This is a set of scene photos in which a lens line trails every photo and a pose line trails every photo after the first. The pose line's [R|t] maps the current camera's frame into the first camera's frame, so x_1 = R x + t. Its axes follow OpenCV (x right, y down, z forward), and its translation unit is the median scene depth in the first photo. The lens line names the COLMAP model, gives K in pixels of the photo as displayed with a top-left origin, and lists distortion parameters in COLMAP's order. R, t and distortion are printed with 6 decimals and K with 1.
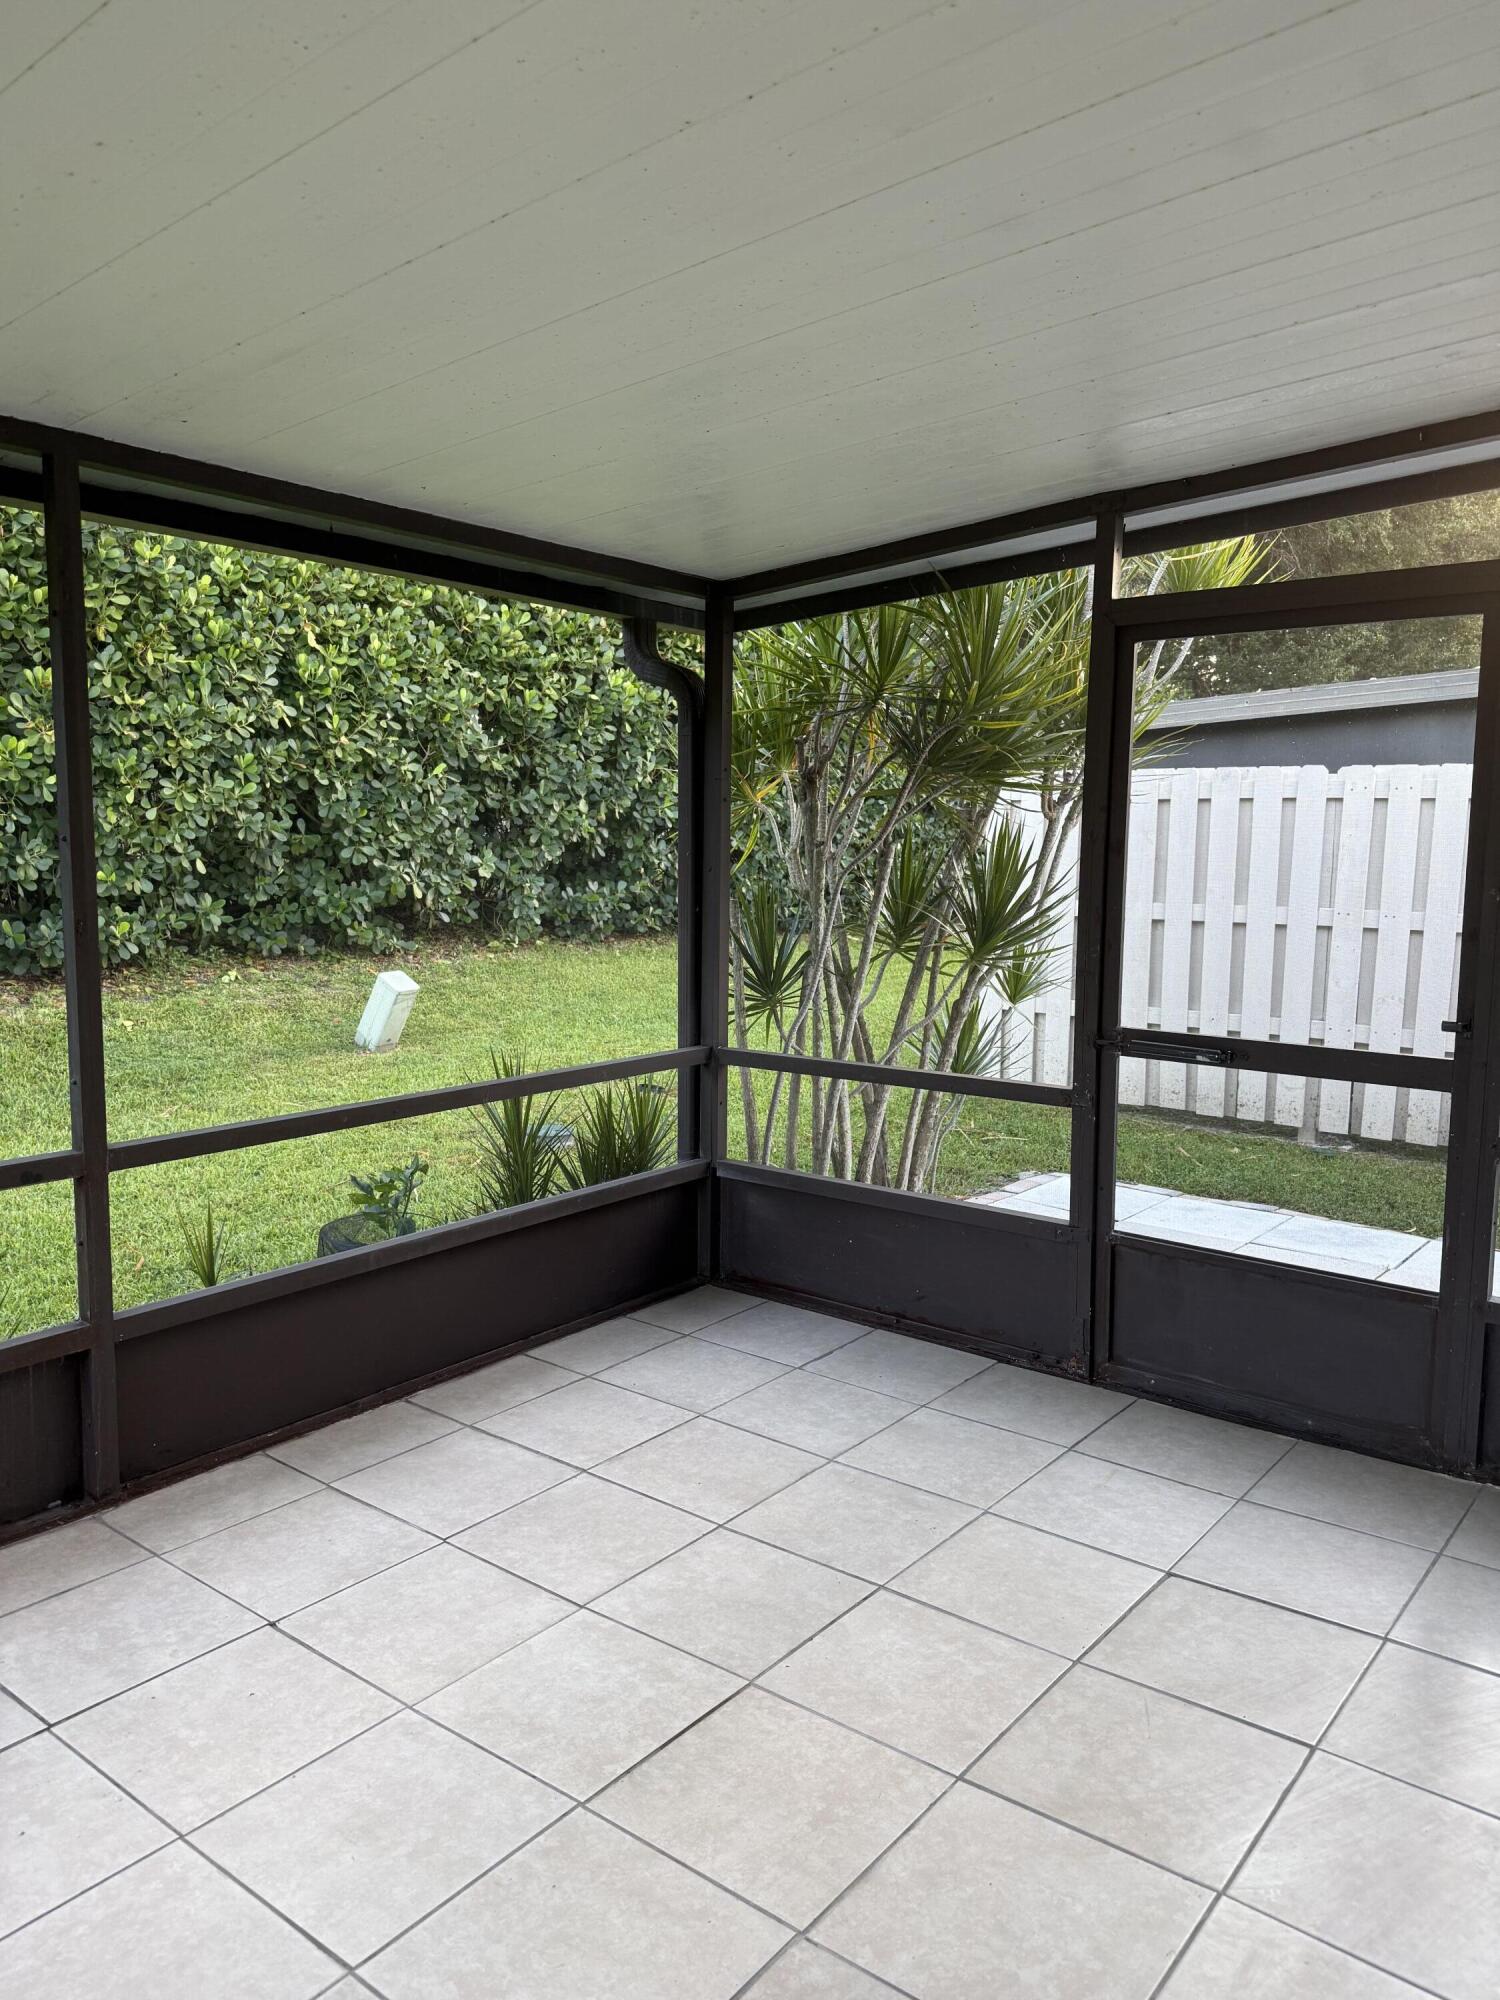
lens RADIAL K [[1415.5, 0, 750.0], [0, 1415.5, 1000.0], [0, 0, 1]] dist [0.024887, -0.037966]
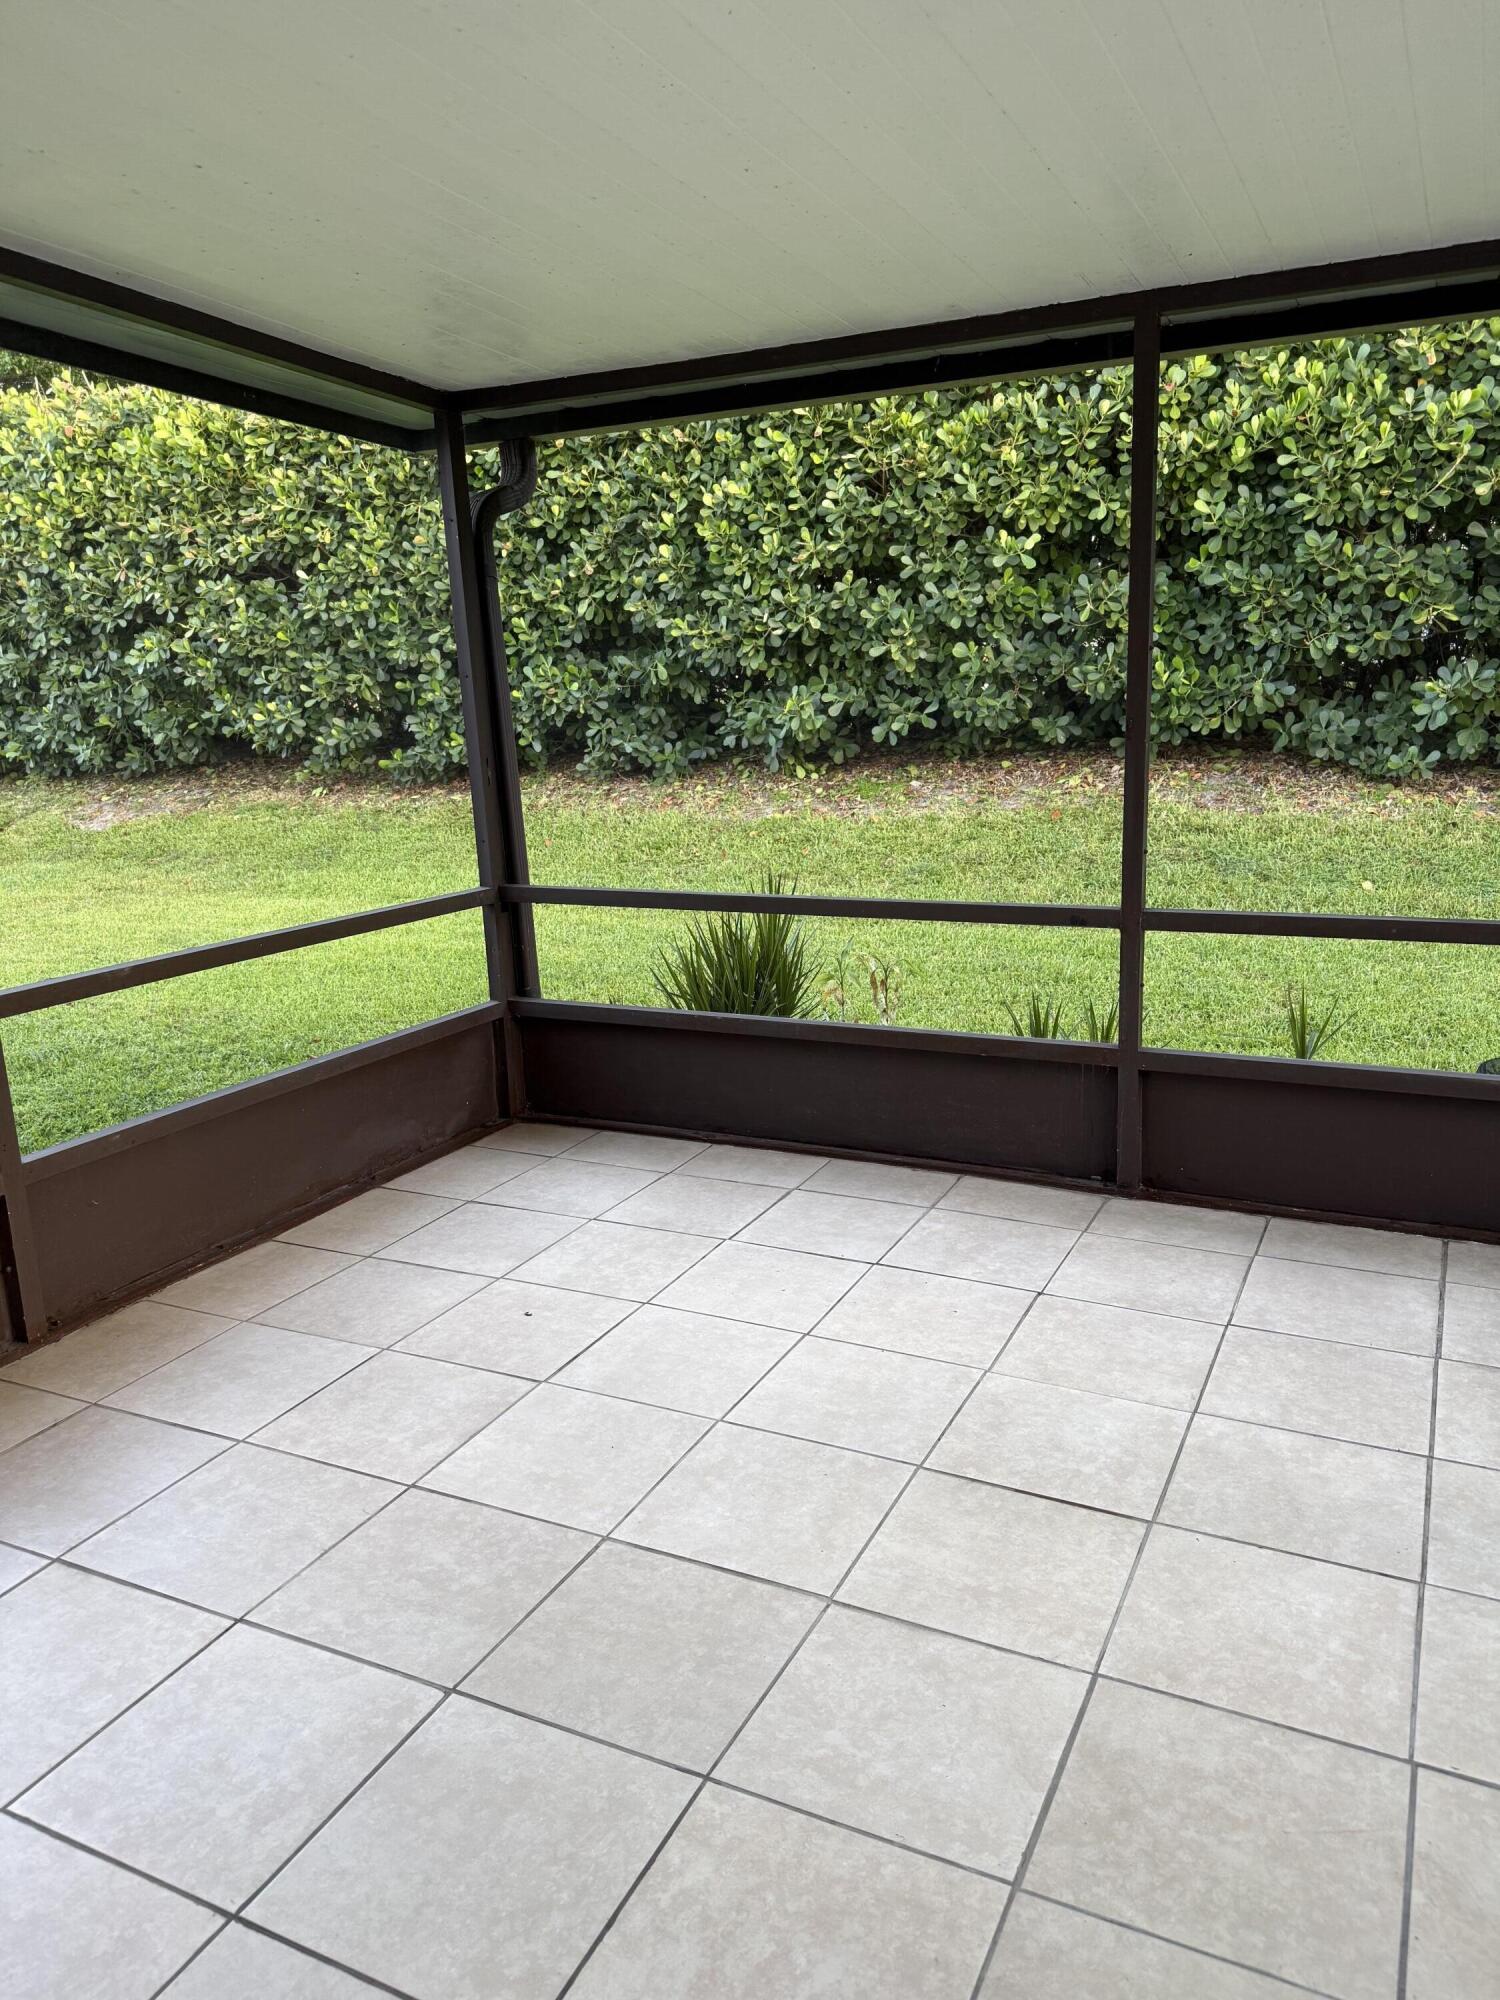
lens RADIAL K [[1415.5, 0, 750.0], [0, 1415.5, 1000.0], [0, 0, 1]] dist [0.024887, -0.037966]
pose [[0.207586, 0.210733, -0.955248, 0.701653], [-0.070242, 0.977211, 0.200314, -0.044430], [0.975692, 0.025516, 0.217658, 0.437859]]
